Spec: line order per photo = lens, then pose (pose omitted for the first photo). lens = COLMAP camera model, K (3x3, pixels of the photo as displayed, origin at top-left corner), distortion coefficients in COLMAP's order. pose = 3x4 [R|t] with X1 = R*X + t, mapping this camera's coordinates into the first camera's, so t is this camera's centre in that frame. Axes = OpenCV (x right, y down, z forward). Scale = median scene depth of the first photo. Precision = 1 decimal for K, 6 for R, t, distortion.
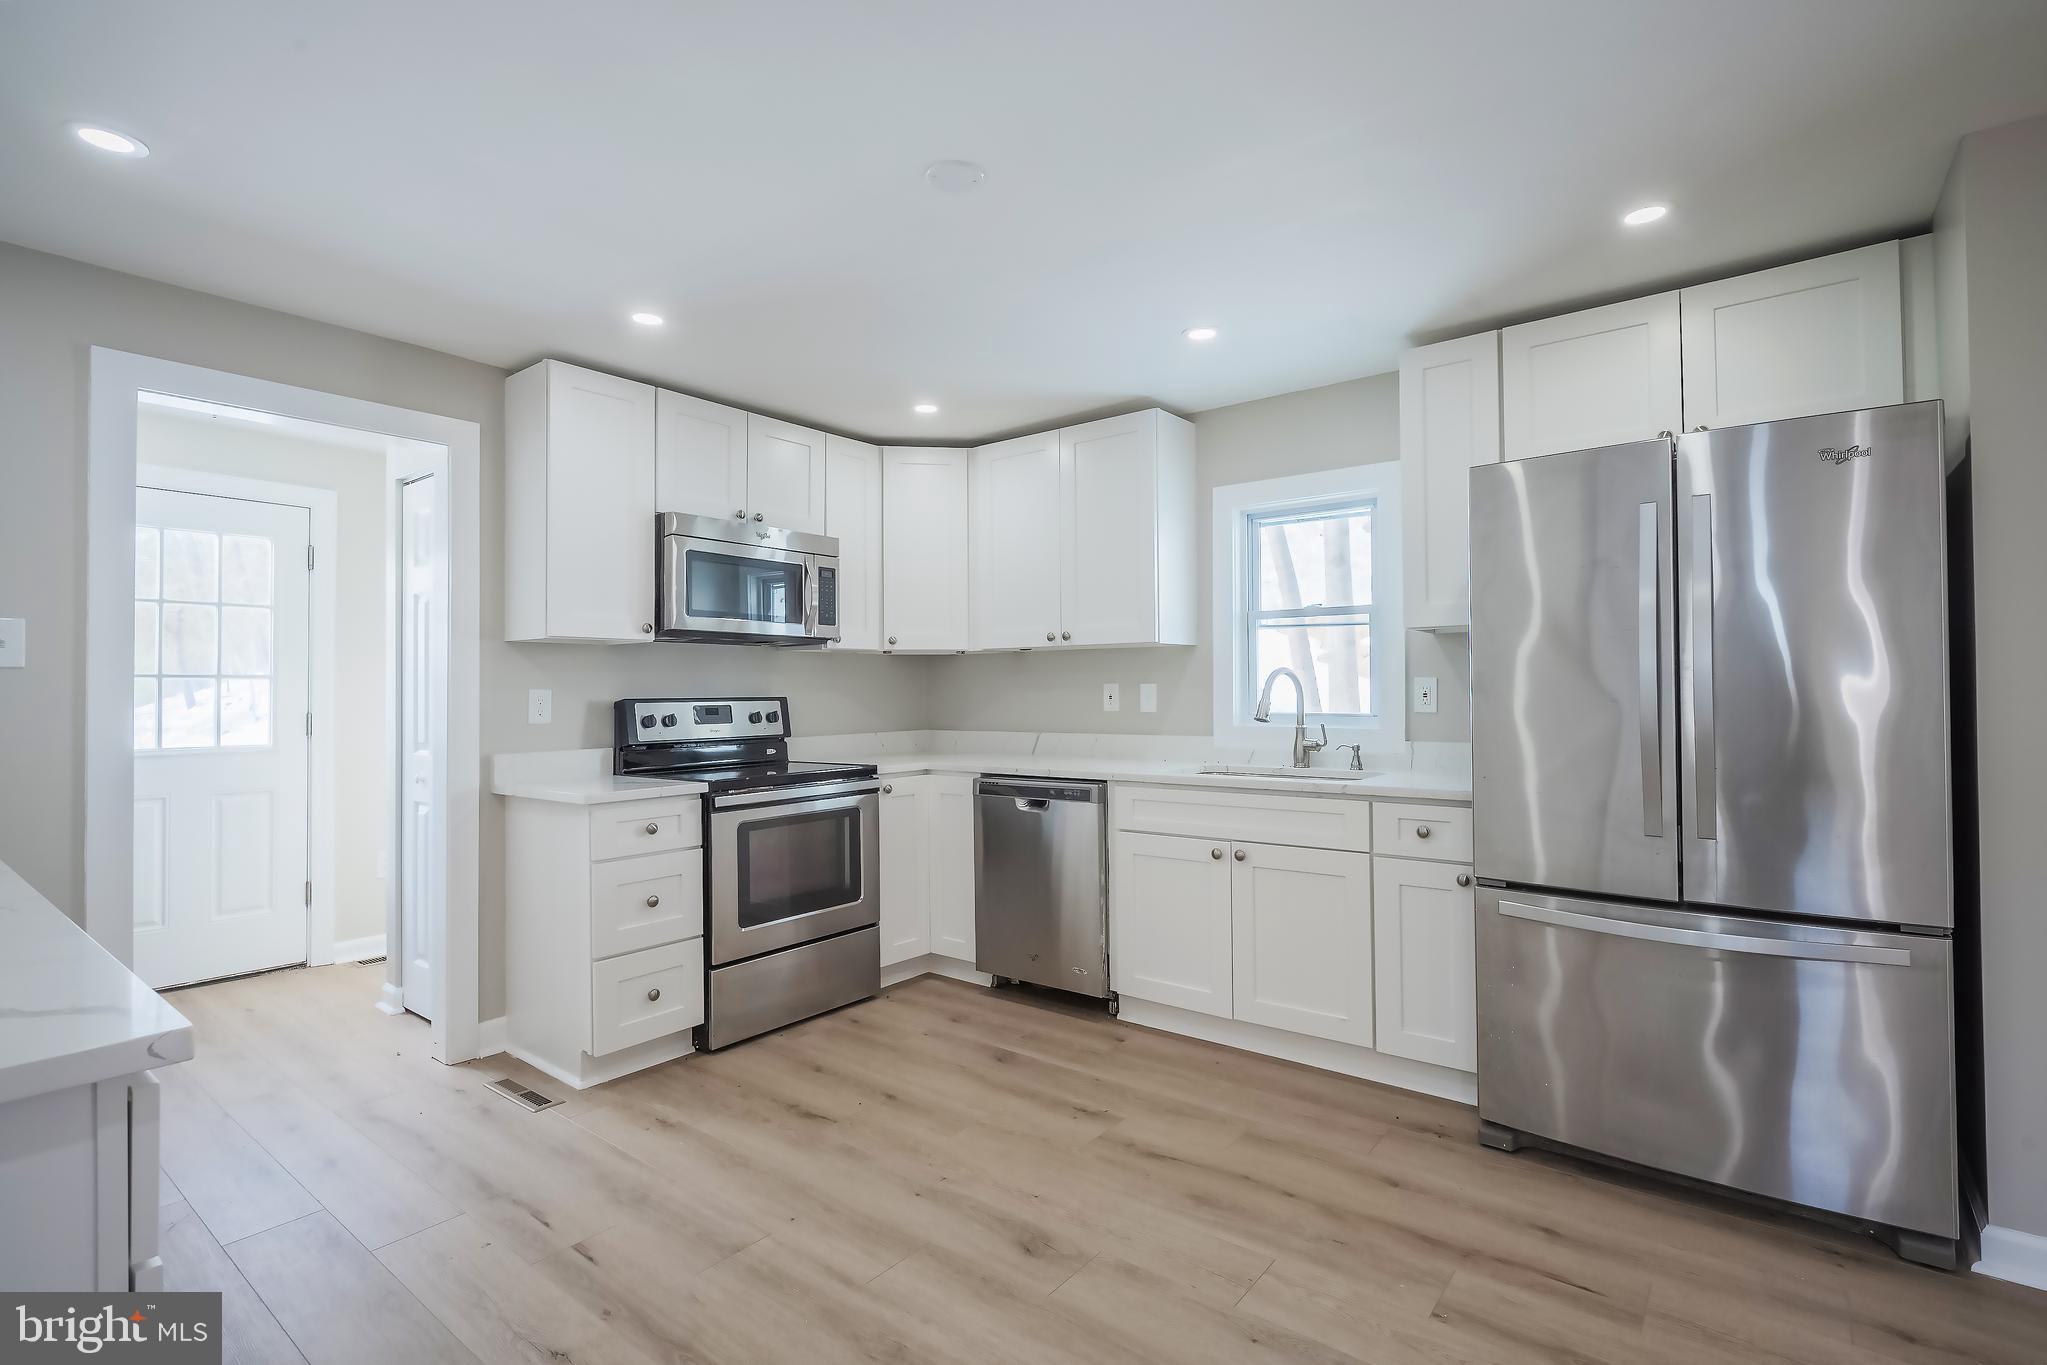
lens RADIAL K [[948.5, 0, 1023.5], [0, 948.5, 682.5], [0, 0, 1]] dist [-0.002087, -0.000019]
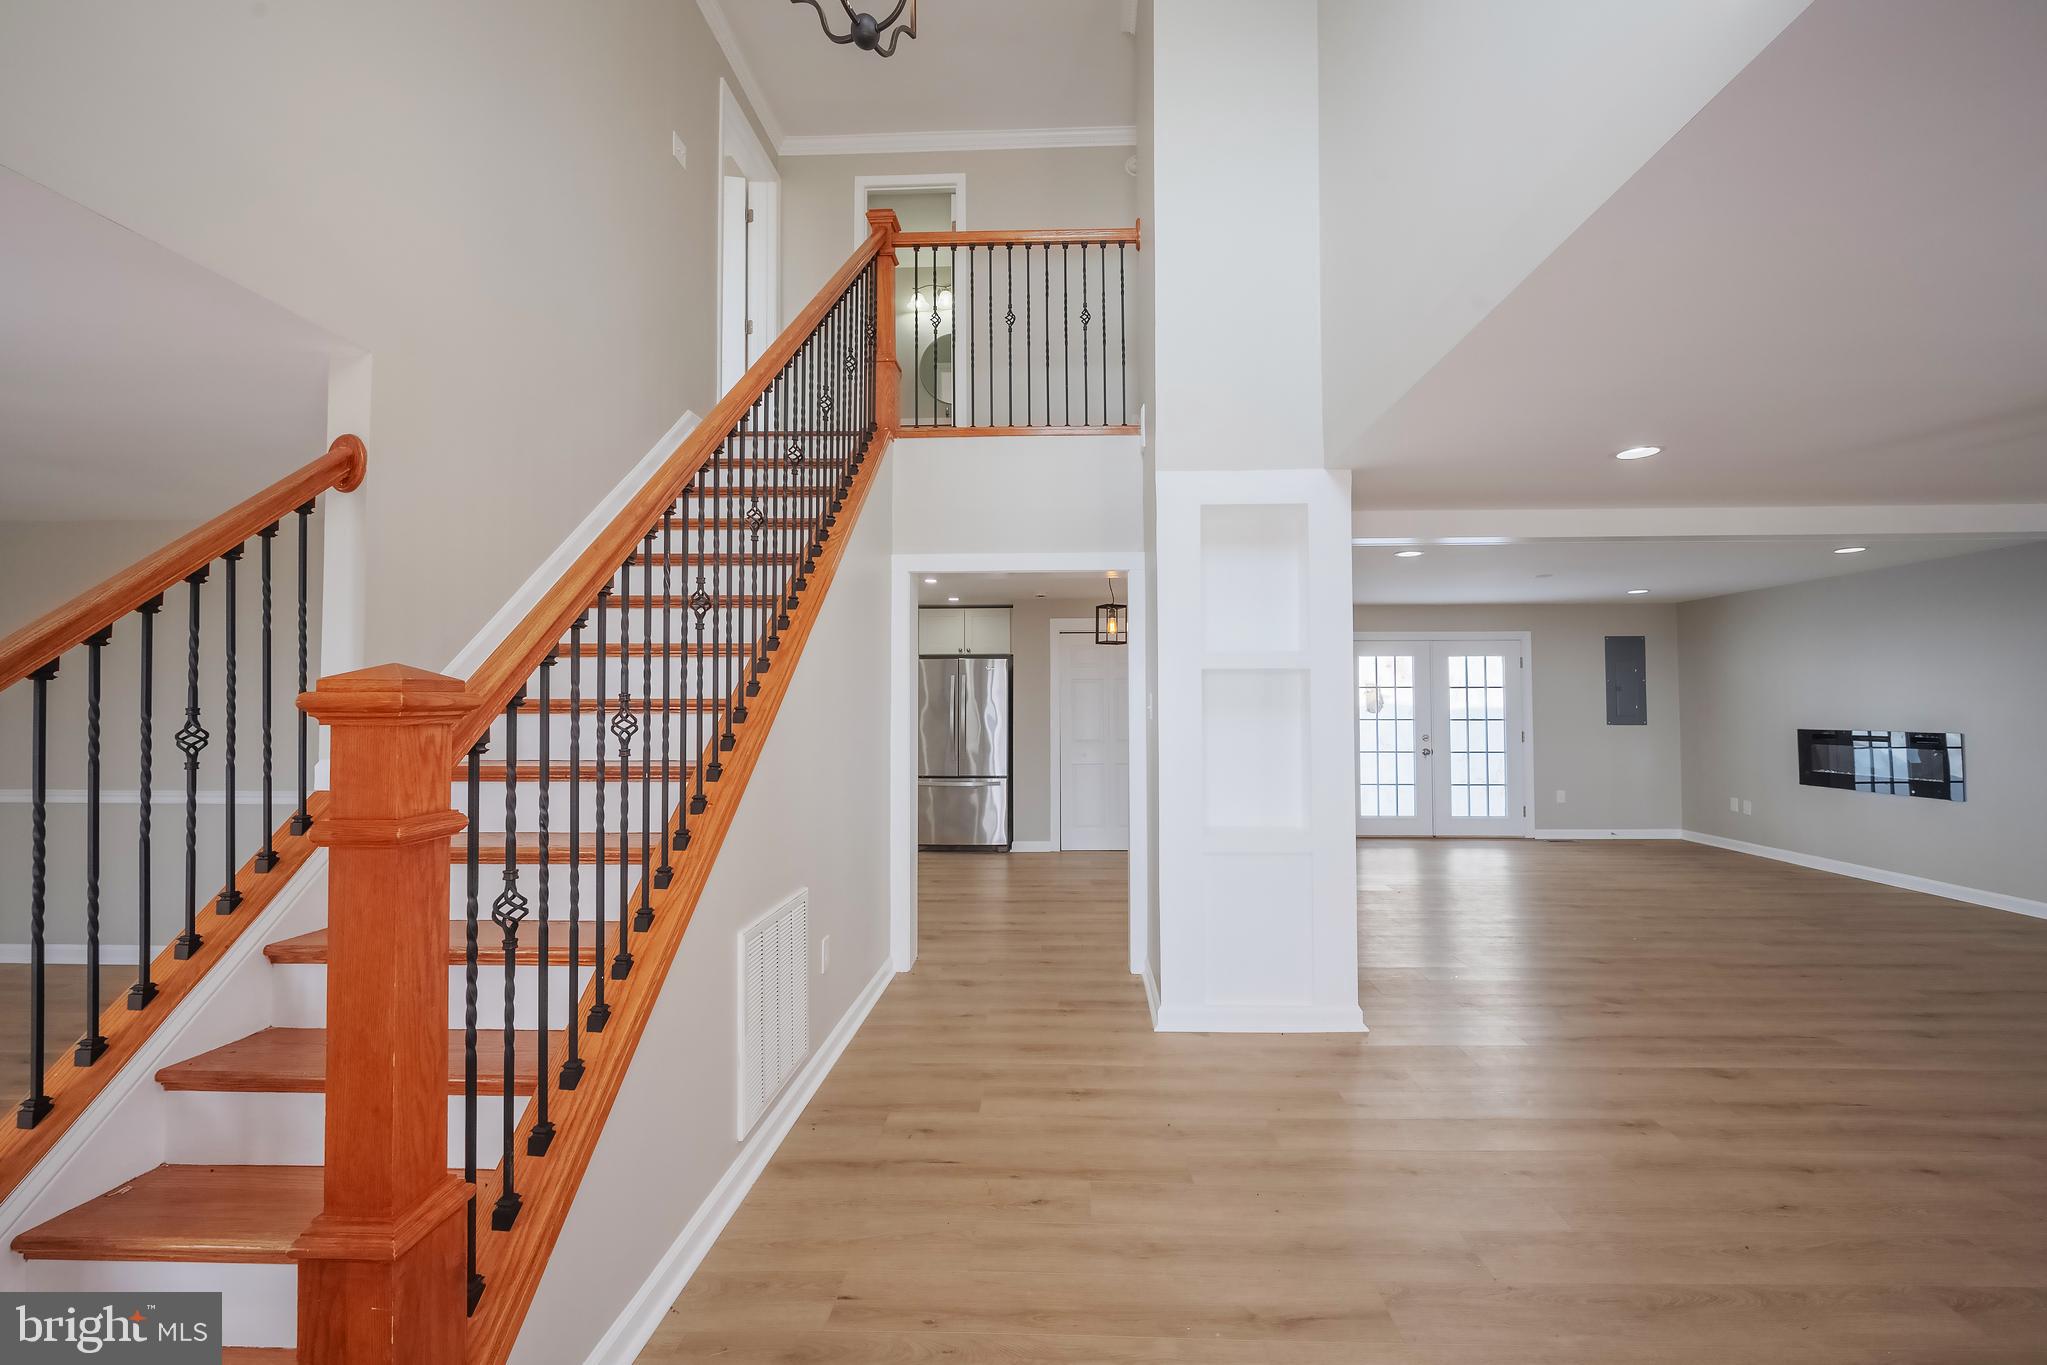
lens RADIAL K [[827.7, 0, 1044.6], [0, 827.7, 681.9], [0, 0, 1]] dist [-0.003418, 0.000193]
pose [[0.805101, 0.021367, 0.592753, -0.725069], [-0.010280, 0.999703, -0.022074, -0.060694], [-0.593048, 0.011678, 0.805082, -1.346178]]
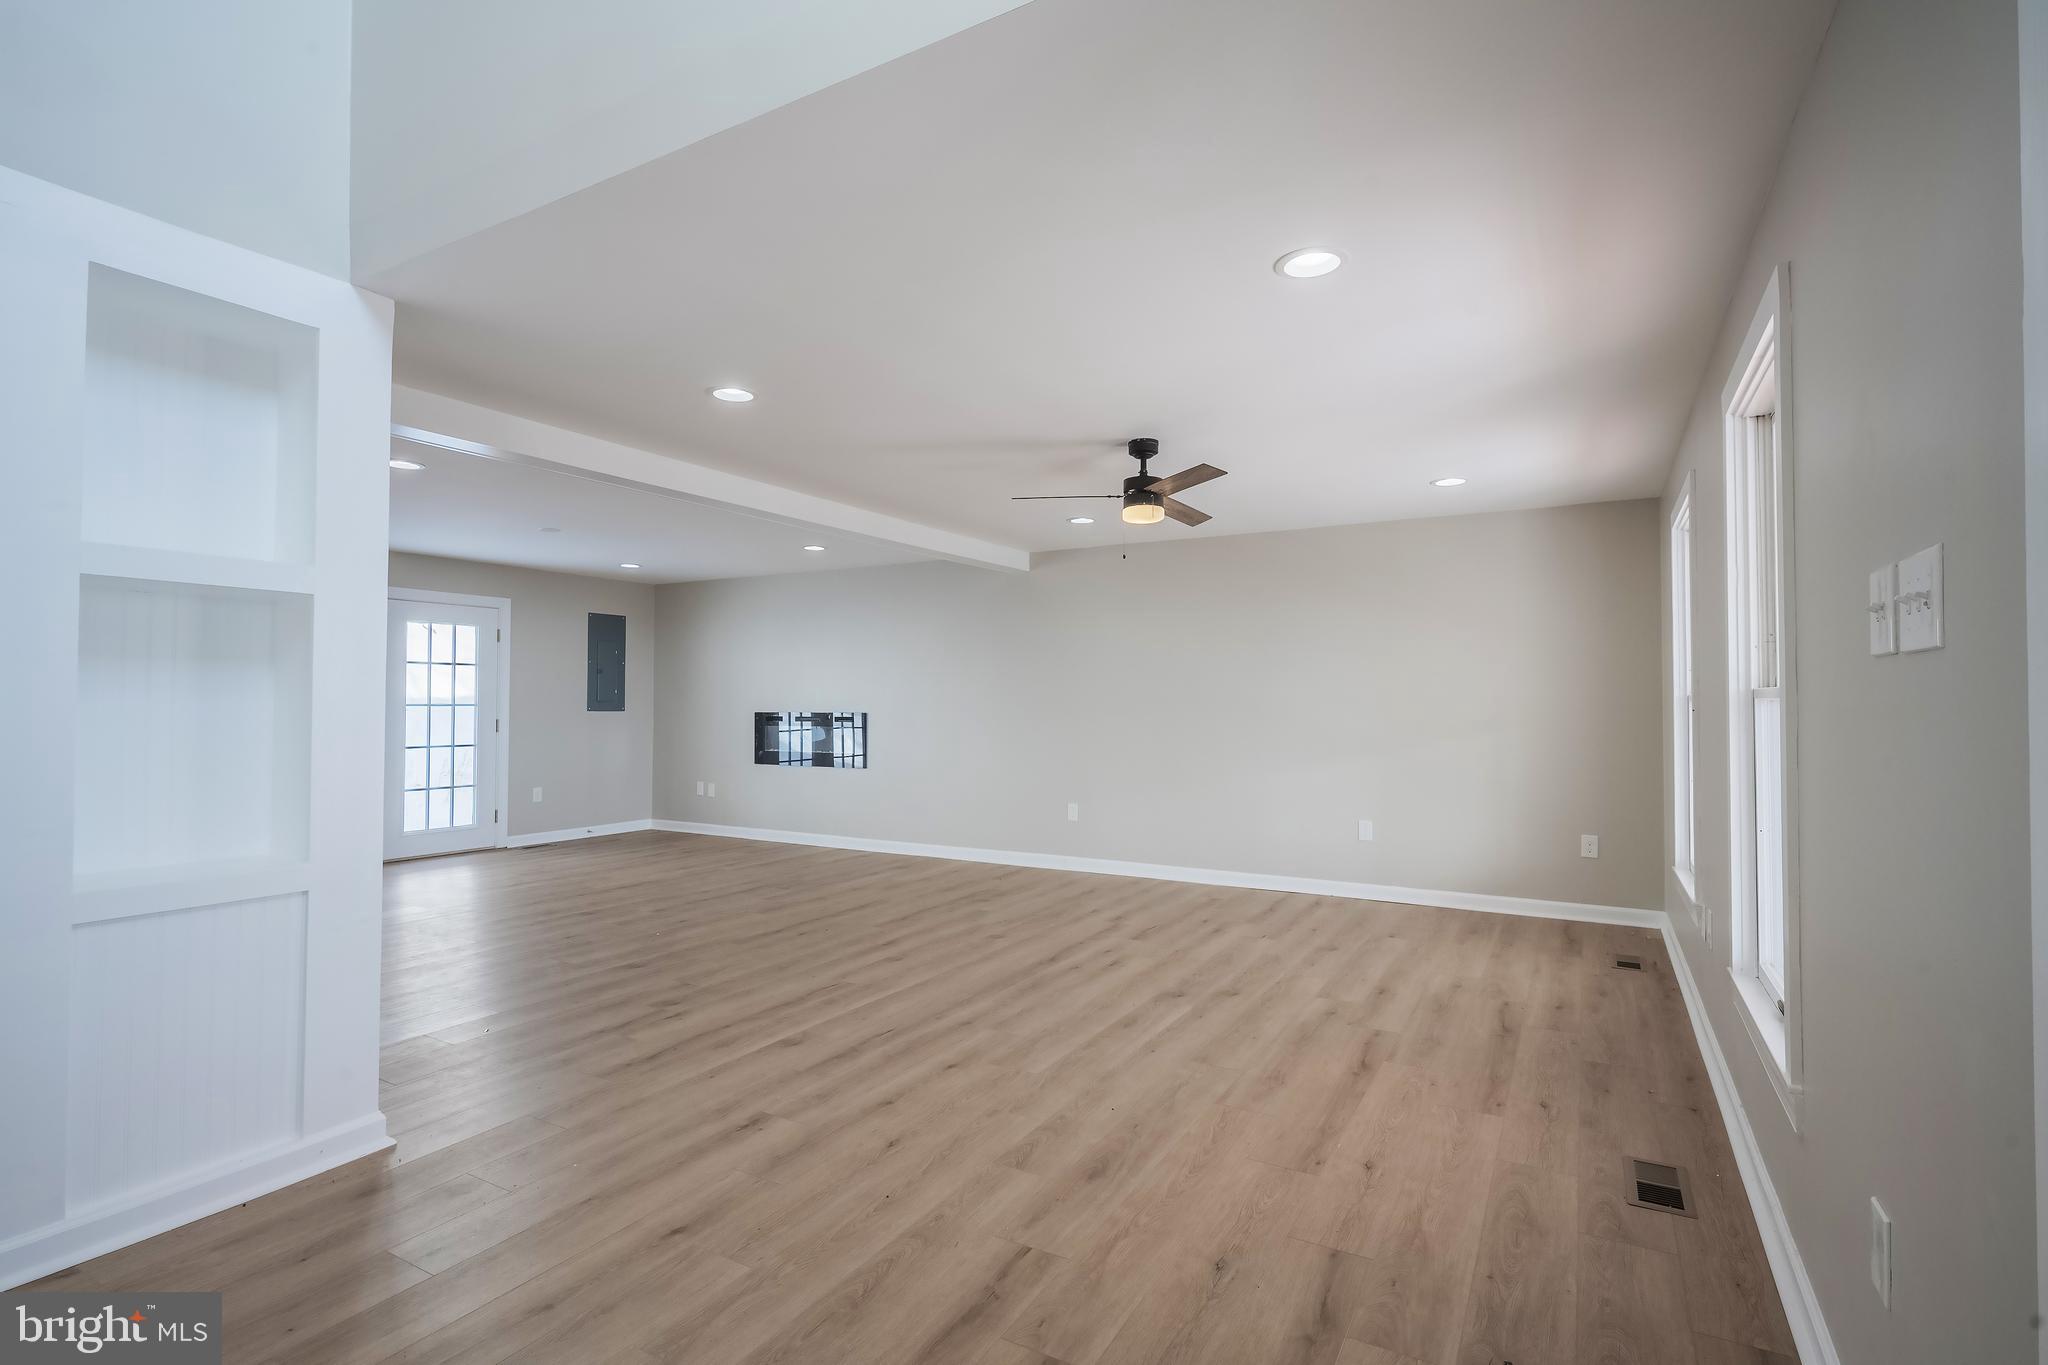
lens RADIAL K [[972.4, 0, 1032.8], [0, 972.4, 682.1], [0, 0, 1]] dist [-0.000279, -0.000401]
pose [[-0.149048, 0.028111, 0.988430, -0.670333], [-0.015160, 0.999413, -0.030709, -0.018962], [-0.988714, -0.019562, -0.148534, -1.143964]]
